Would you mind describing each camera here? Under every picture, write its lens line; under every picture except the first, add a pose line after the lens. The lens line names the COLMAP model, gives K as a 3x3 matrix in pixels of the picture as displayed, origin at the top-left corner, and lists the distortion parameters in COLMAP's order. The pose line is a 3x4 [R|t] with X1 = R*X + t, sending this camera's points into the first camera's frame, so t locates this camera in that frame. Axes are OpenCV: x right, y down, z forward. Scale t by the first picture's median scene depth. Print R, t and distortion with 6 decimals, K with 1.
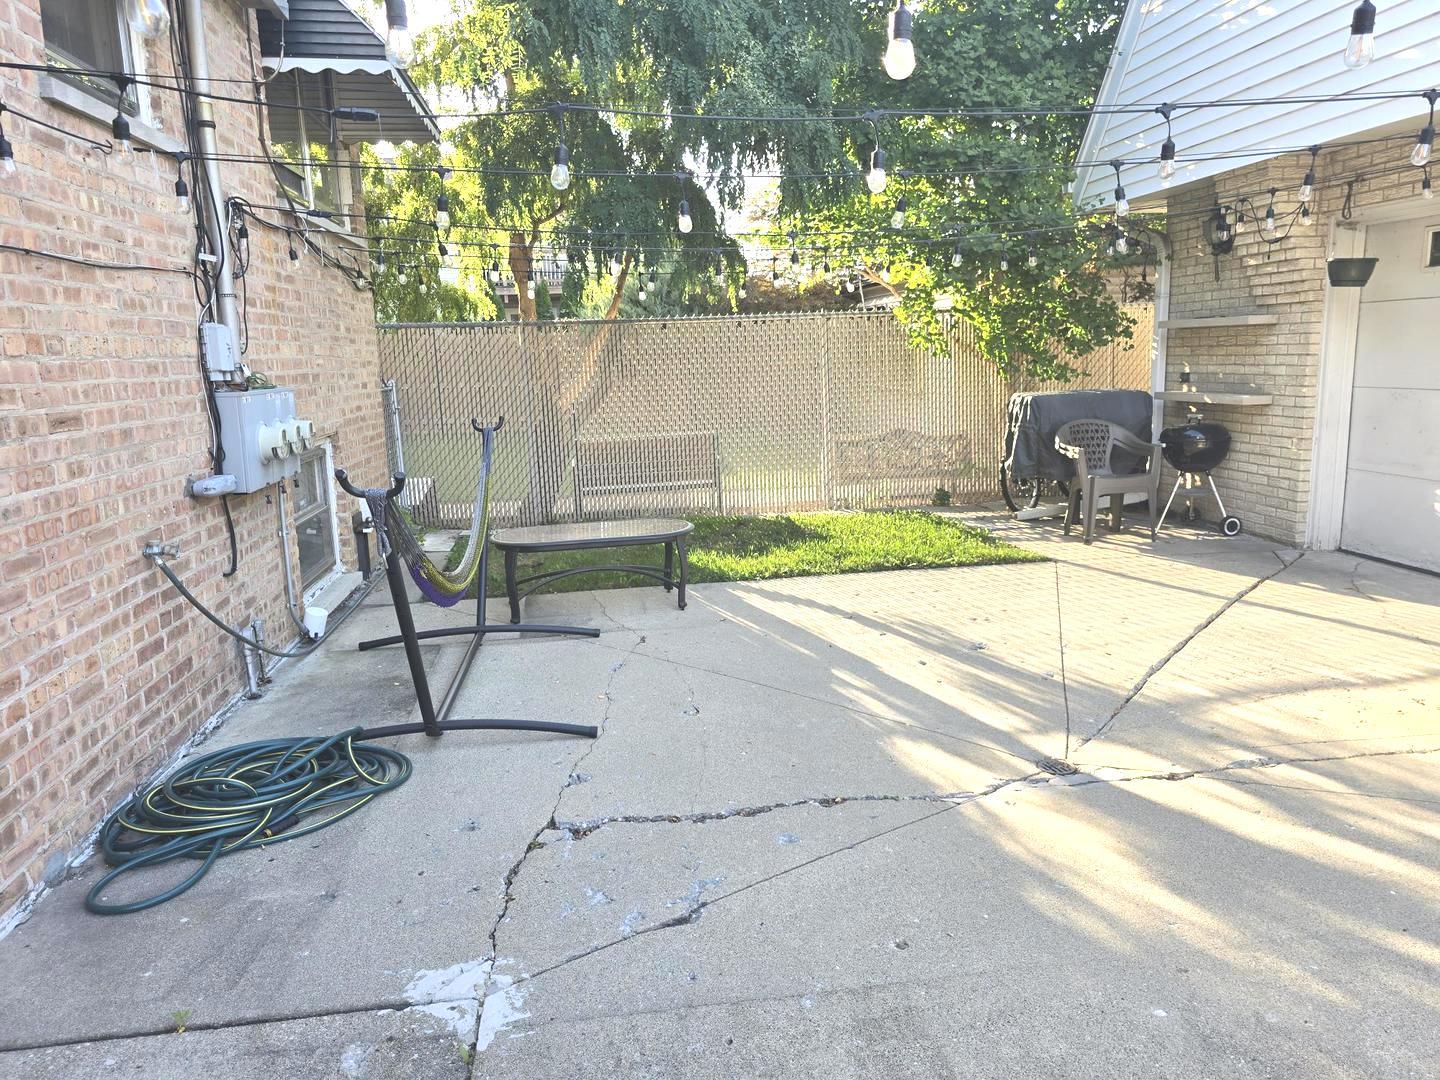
lens RADIAL K [[977.3, 0, 724.0], [0, 977.3, 536.1], [0, 0, 1]] dist [0.042554, -0.040643]
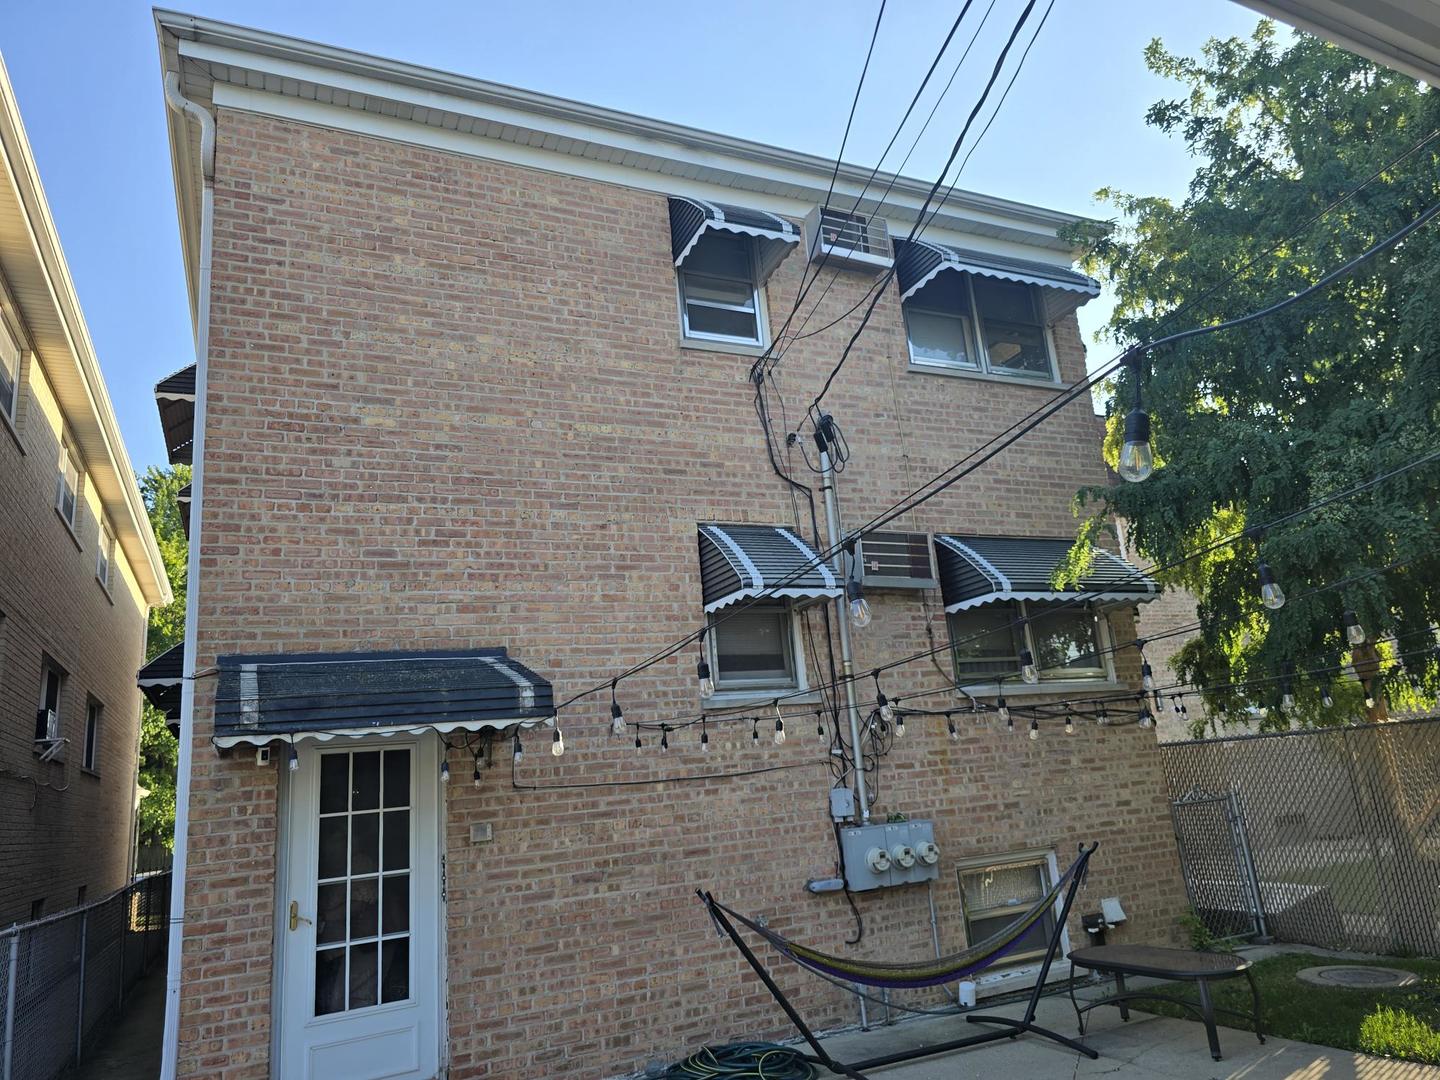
lens RADIAL K [[977.3, 0, 727.3], [0, 977.3, 533.0], [0, 0, 1]] dist [0.042554, -0.040643]
pose [[0.291414, -0.235707, -0.927103, 0.727762], [-0.098369, 0.956646, -0.274138, -0.093930], [0.951526, 0.171085, 0.255594, 0.169767]]
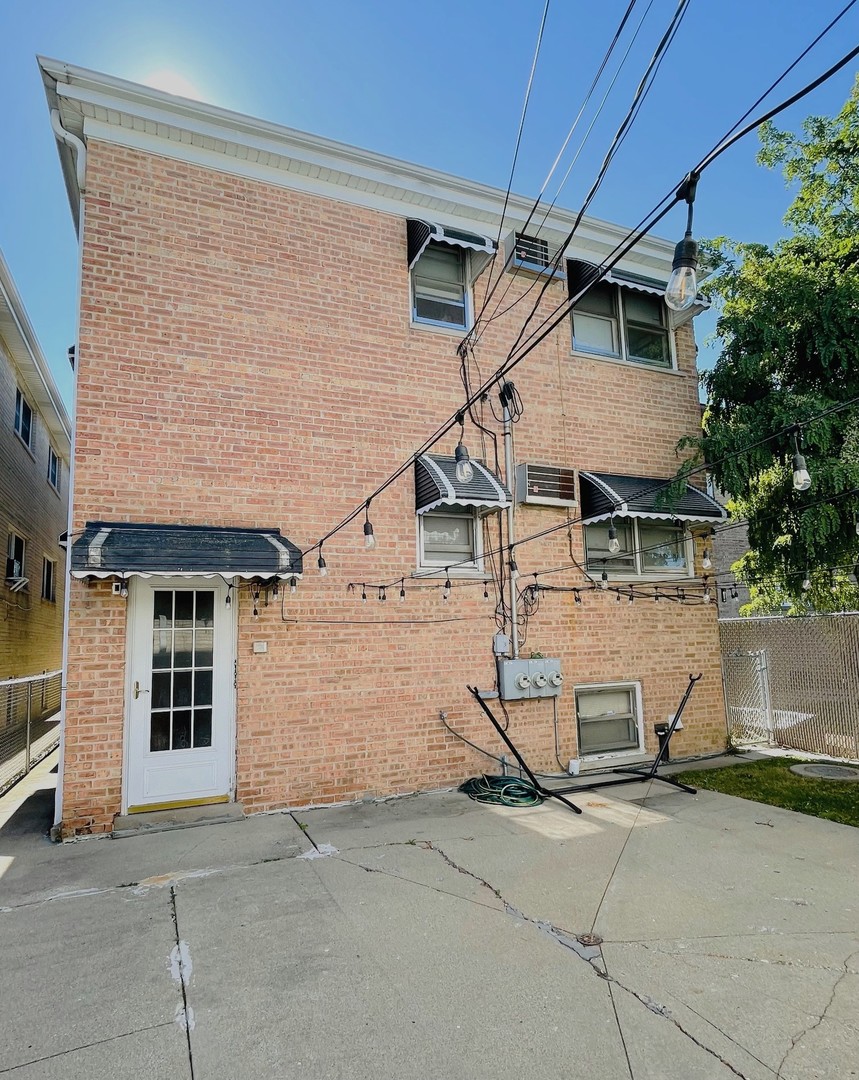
lens RADIAL K [[620.9, 0, 432.0], [0, 620.9, 563.2], [0, 0, 1]] dist [-0.001380, -0.004973]
pose [[0.260958, -0.096683, -0.960496, 0.670032], [-0.155882, 0.977694, -0.140766, -0.085647], [0.952681, 0.186458, 0.240066, 0.233400]]
